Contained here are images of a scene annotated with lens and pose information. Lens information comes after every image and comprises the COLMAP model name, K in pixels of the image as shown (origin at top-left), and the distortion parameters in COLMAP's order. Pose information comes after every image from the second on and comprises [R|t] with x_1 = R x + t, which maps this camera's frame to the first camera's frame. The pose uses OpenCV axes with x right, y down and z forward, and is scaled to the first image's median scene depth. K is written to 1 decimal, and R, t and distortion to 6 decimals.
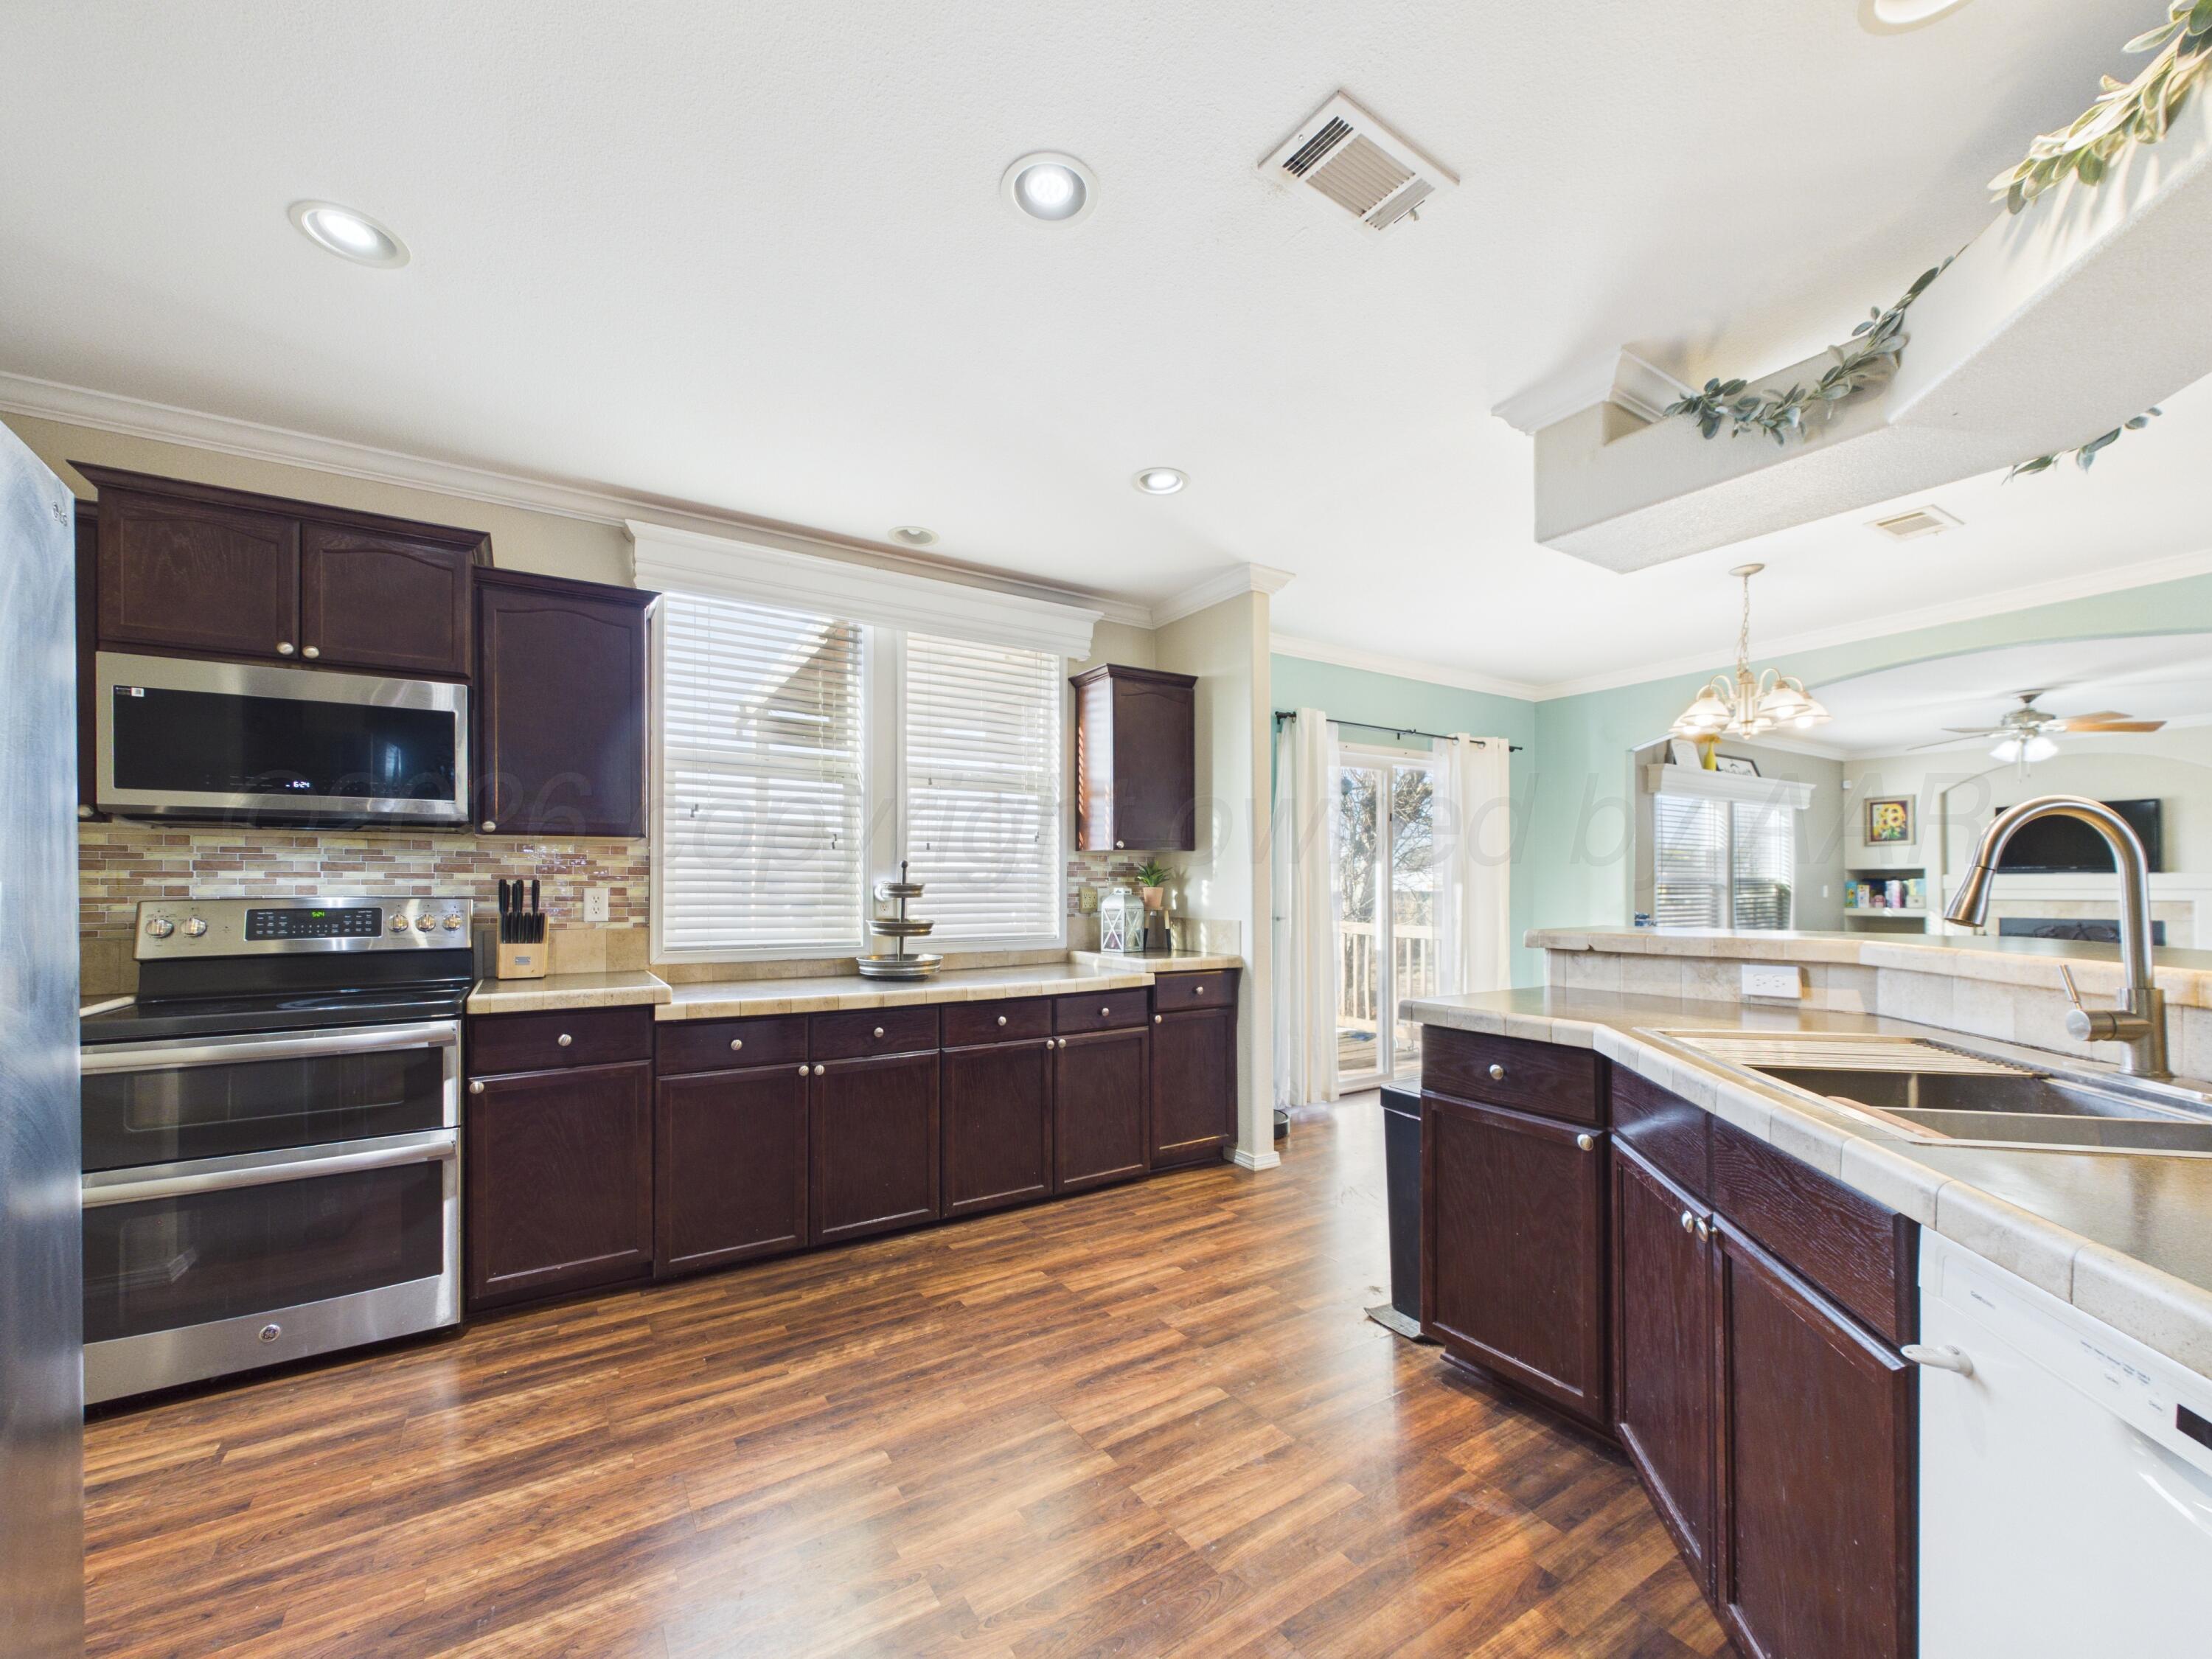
lens RADIAL K [[887.5, 0, 1108.6], [0, 887.5, 885.5], [0, 0, 1]] dist [0.001395, -0.000157]
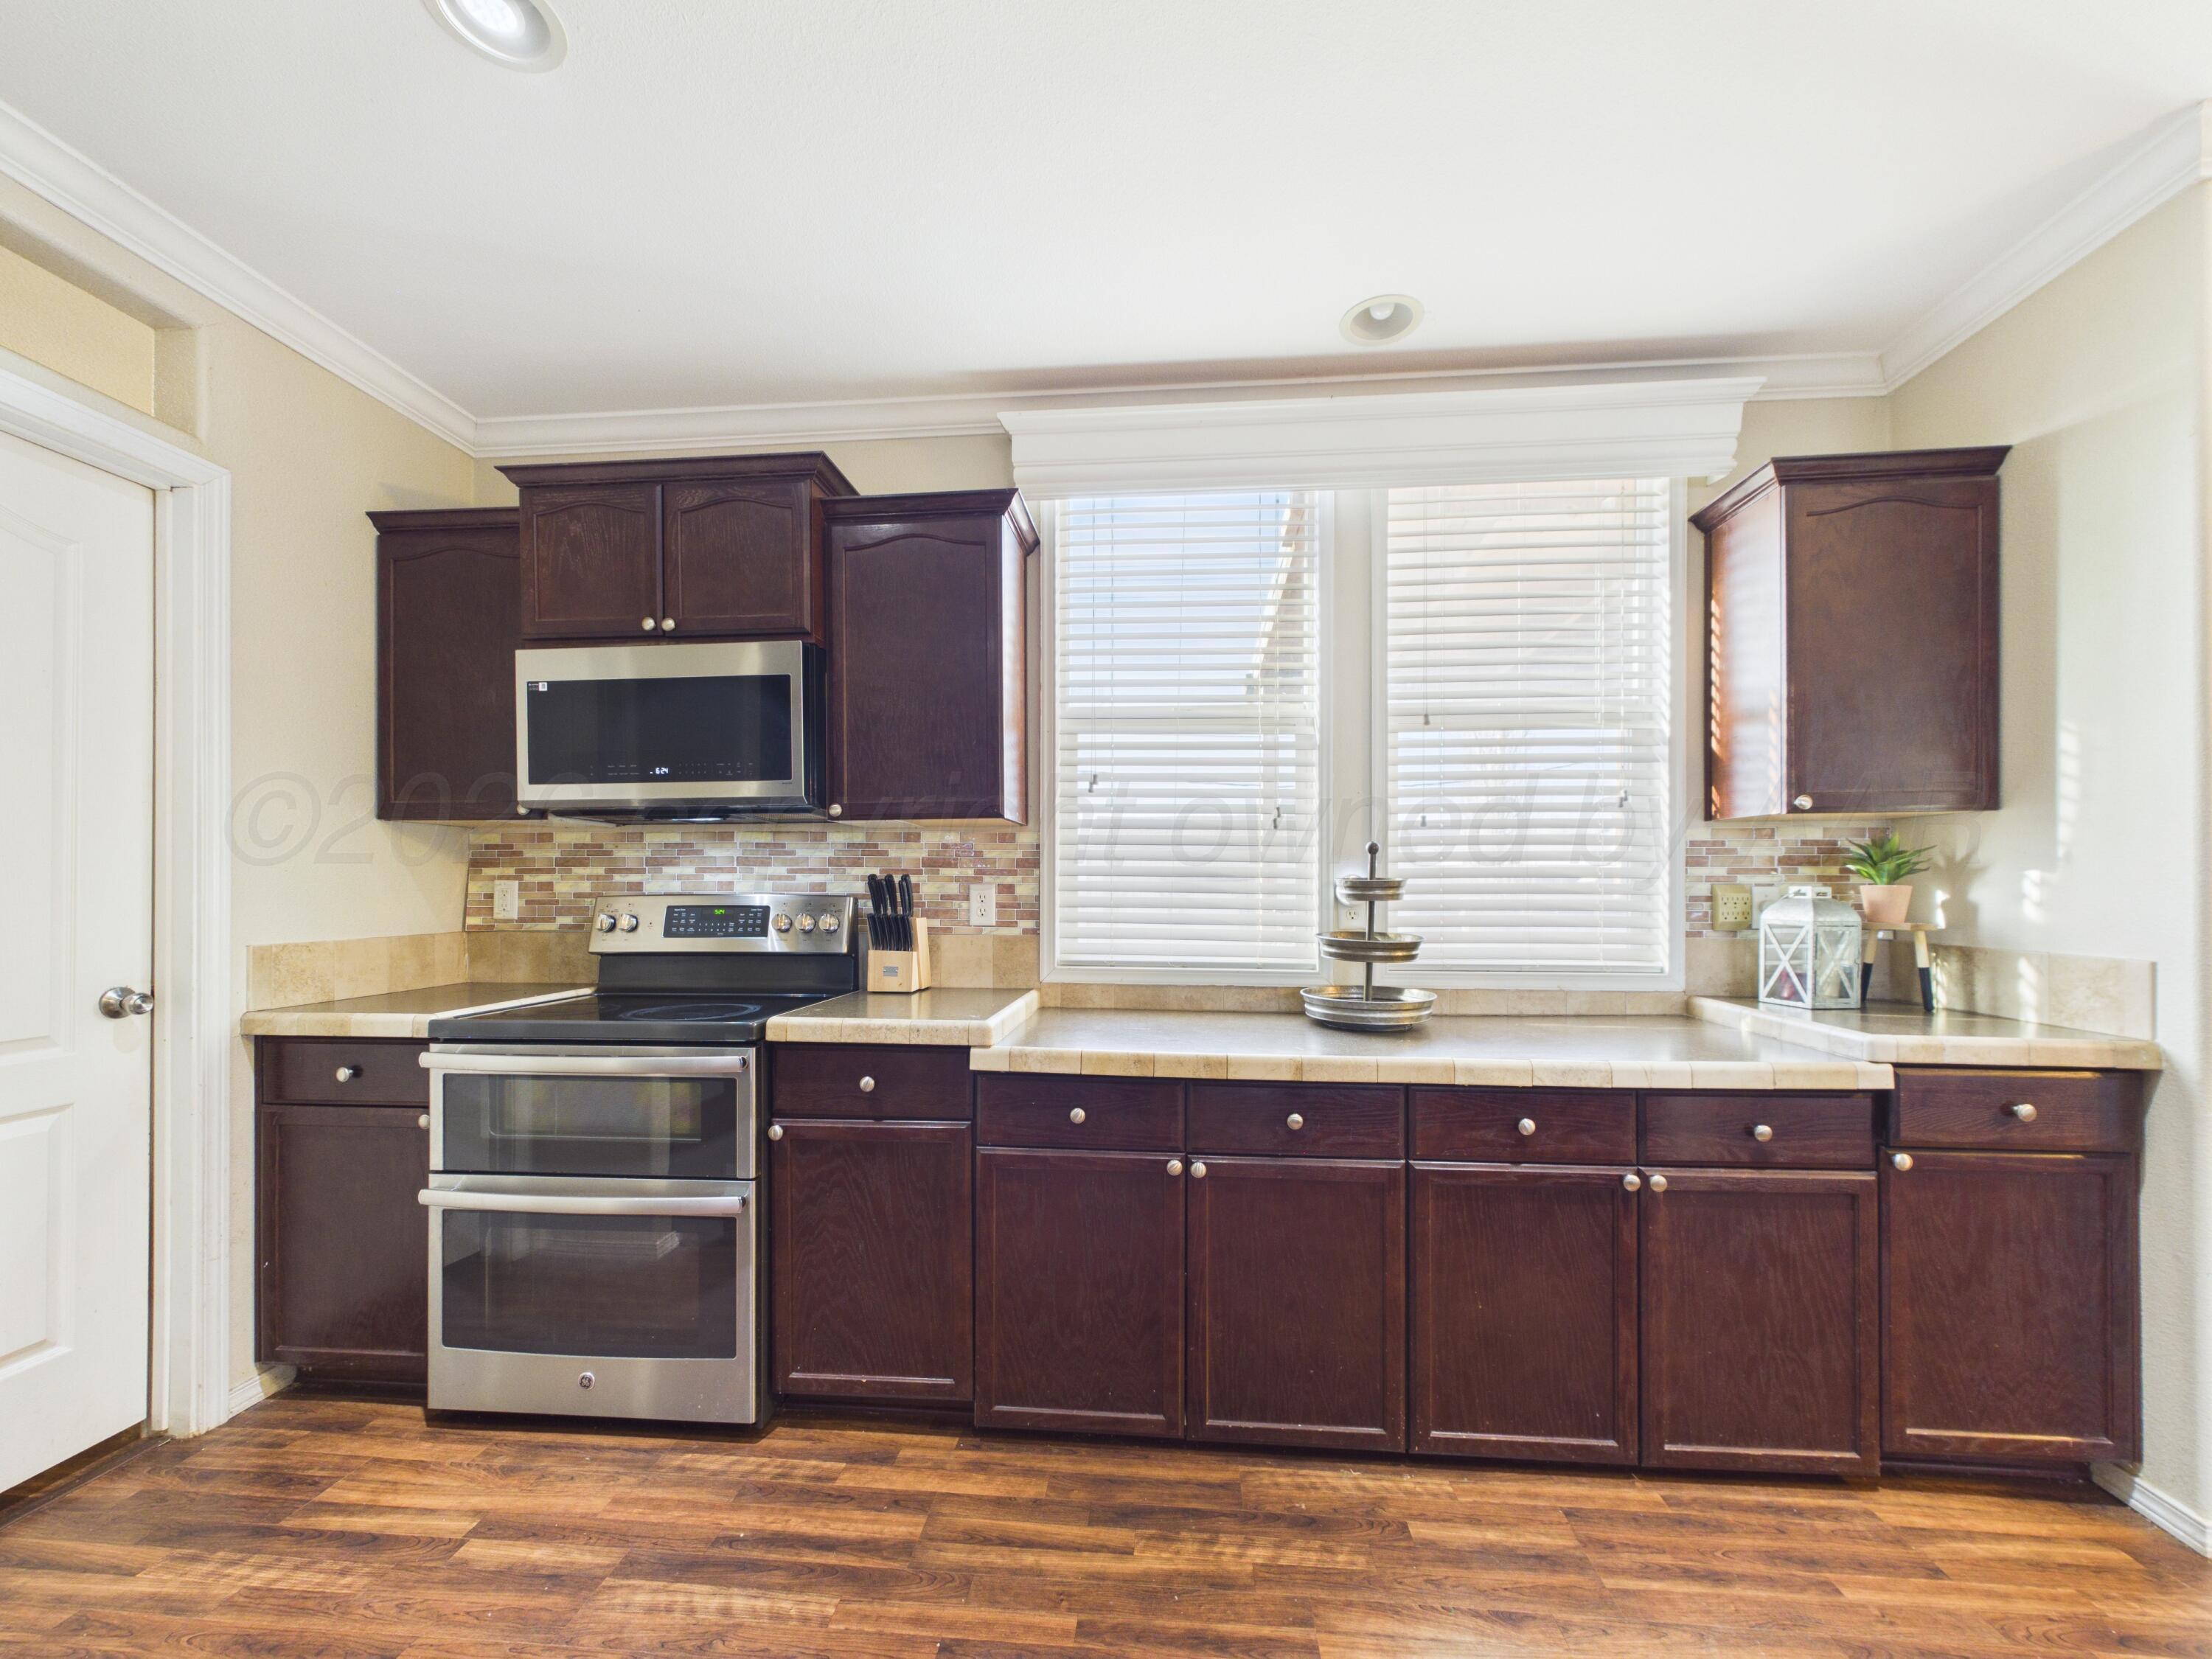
lens RADIAL K [[887.5, 0, 1108.6], [0, 887.5, 885.5], [0, 0, 1]] dist [0.001395, -0.000157]
pose [[0.790680, 0.001489, -0.612227, 0.011449], [-0.000540, 0.999998, 0.001735, 0.002027], [0.612229, -0.001041, 0.790680, 0.396153]]
